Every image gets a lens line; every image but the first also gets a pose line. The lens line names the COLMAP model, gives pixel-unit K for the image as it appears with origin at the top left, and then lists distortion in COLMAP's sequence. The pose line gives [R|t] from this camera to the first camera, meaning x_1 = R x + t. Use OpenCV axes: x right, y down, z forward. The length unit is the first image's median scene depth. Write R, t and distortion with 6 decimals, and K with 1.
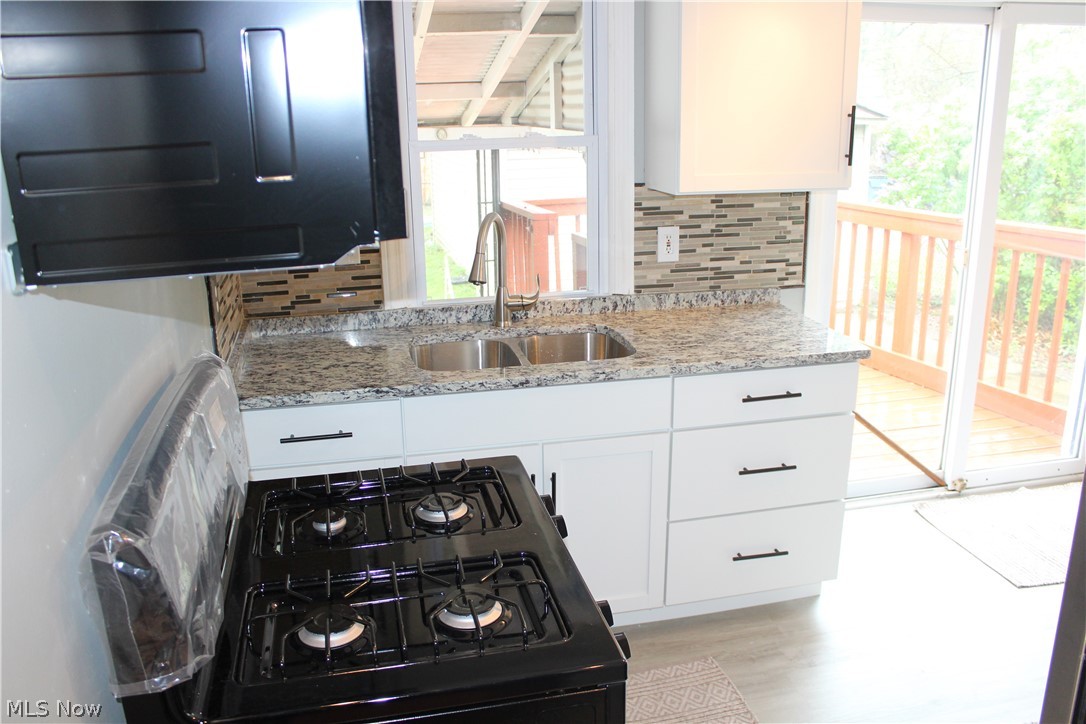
lens RADIAL K [[897.7, 0, 542.6], [0, 897.7, 363.7], [0, 0, 1]] dist [-0.113010, 0.068810]
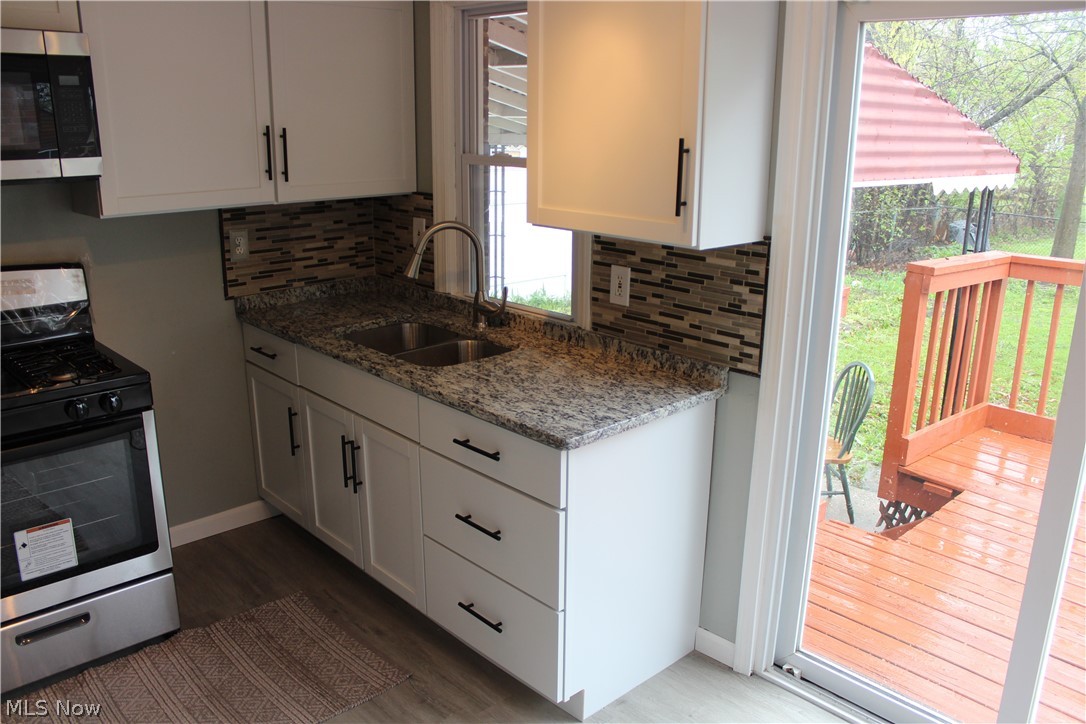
lens RADIAL K [[859.2, 0, 544.0], [0, 859.2, 360.8], [0, 0, 1]] dist [0.002386, 0.000934]
pose [[0.534584, 0.257903, -0.804801, 0.812058], [-0.267927, 0.954894, 0.128032, -0.149777], [0.801520, 0.147184, 0.579571, 0.437320]]
